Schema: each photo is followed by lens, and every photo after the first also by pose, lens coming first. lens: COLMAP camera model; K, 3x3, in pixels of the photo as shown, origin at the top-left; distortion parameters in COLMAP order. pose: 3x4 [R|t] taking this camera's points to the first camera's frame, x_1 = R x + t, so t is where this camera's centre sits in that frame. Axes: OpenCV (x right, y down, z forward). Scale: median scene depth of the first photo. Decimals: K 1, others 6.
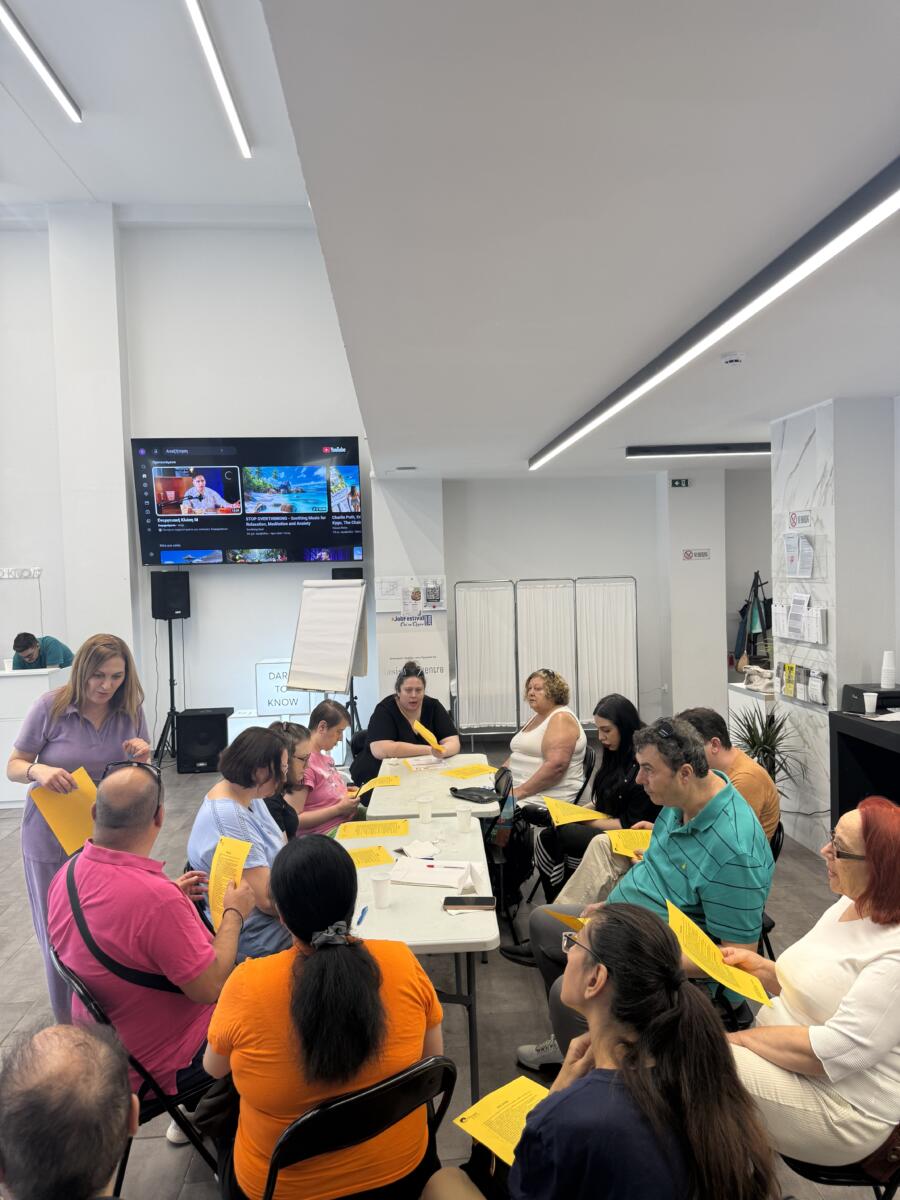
lens RADIAL K [[858.7, 0, 450.0], [0, 858.7, 600.0], [0, 0, 1]] dist [0.068341, -0.000821]
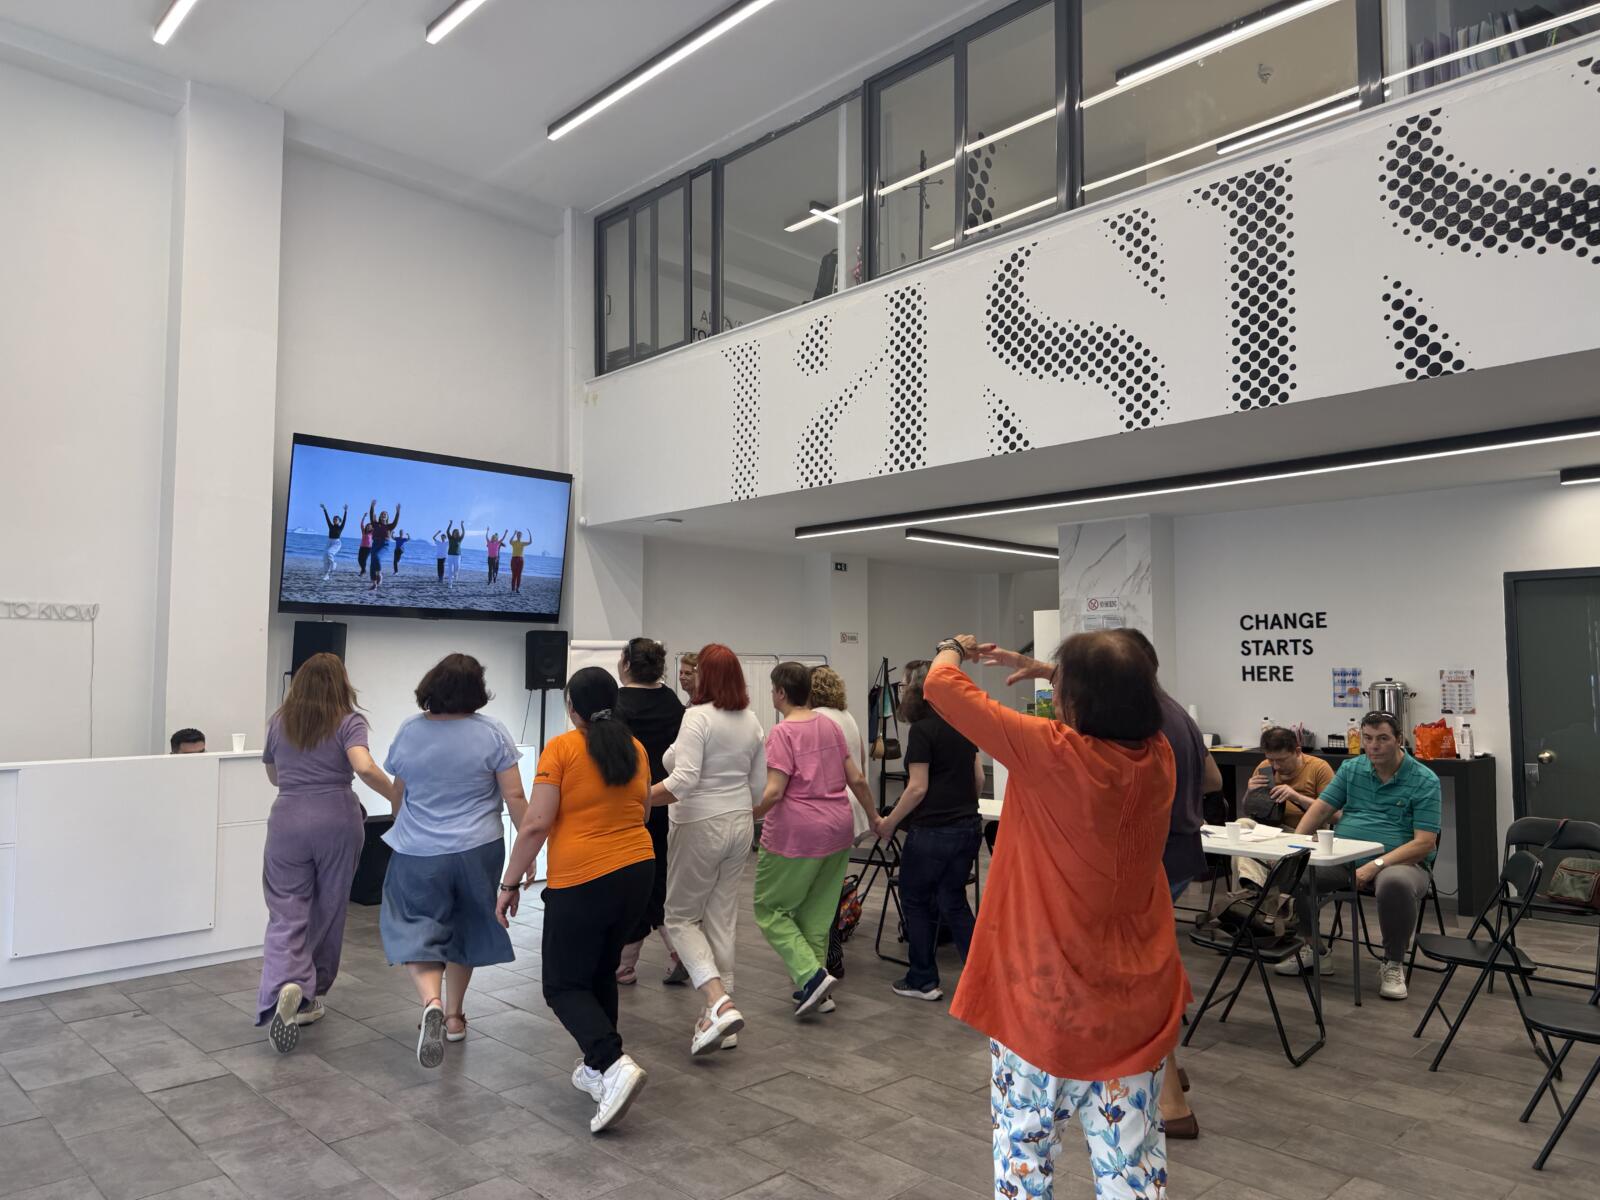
lens RADIAL K [[1107.7, 0, 800.0], [0, 1107.7, 600.0], [0, 0, 1]] dist [0.157075, -0.208651]
pose [[0.760605, 0.074549, 0.644921, -0.631631], [0.000945, 0.993257, -0.115929, 0.056762], [-0.649214, 0.088786, 0.755406, 0.049830]]
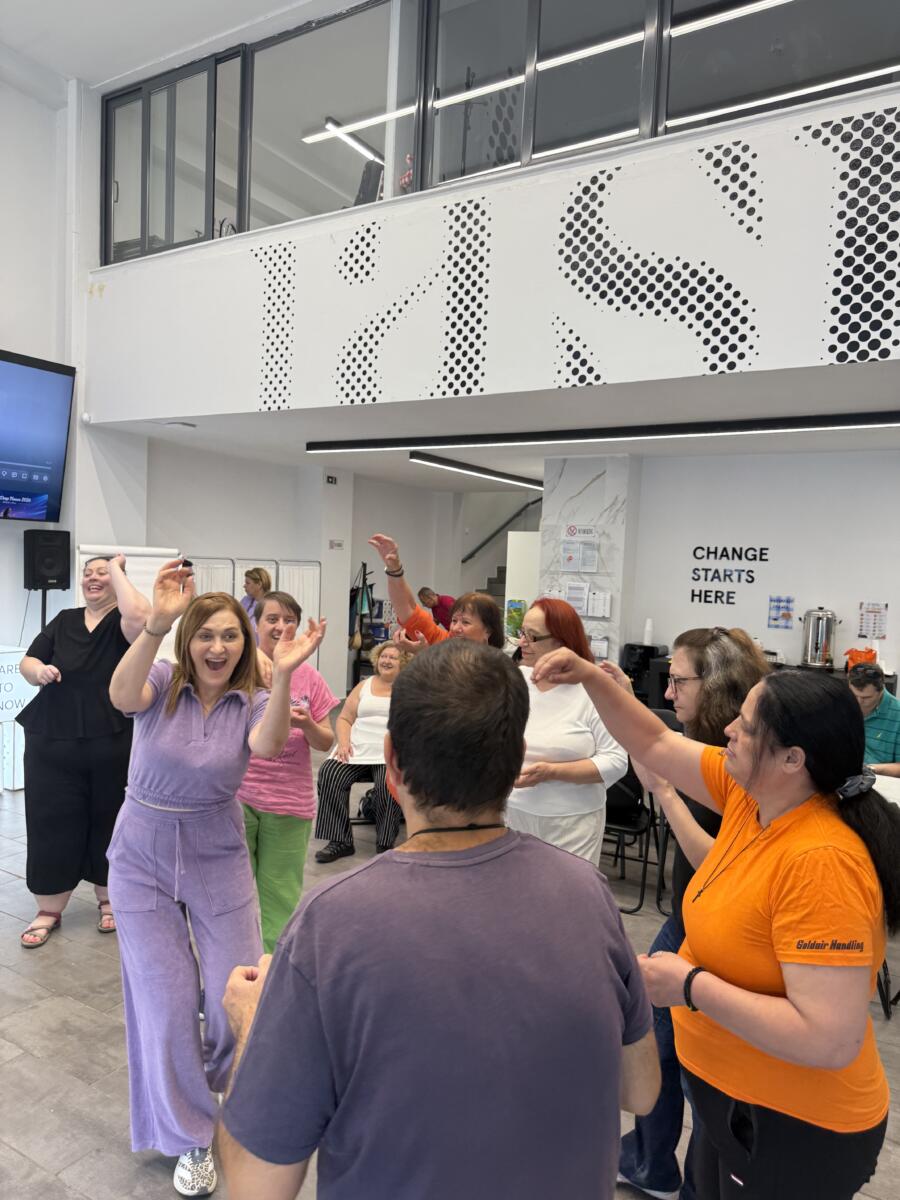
lens RADIAL K [[835.0, 0, 453.9], [0, 835.0, 609.7], [0, 0, 1]] dist [0.076893, -0.109847]
pose [[0.566573, 0.004945, 0.823997, -0.557510], [-0.024682, 0.999635, 0.010972, 0.017717], [-0.823642, -0.026554, 0.566488, 0.258218]]
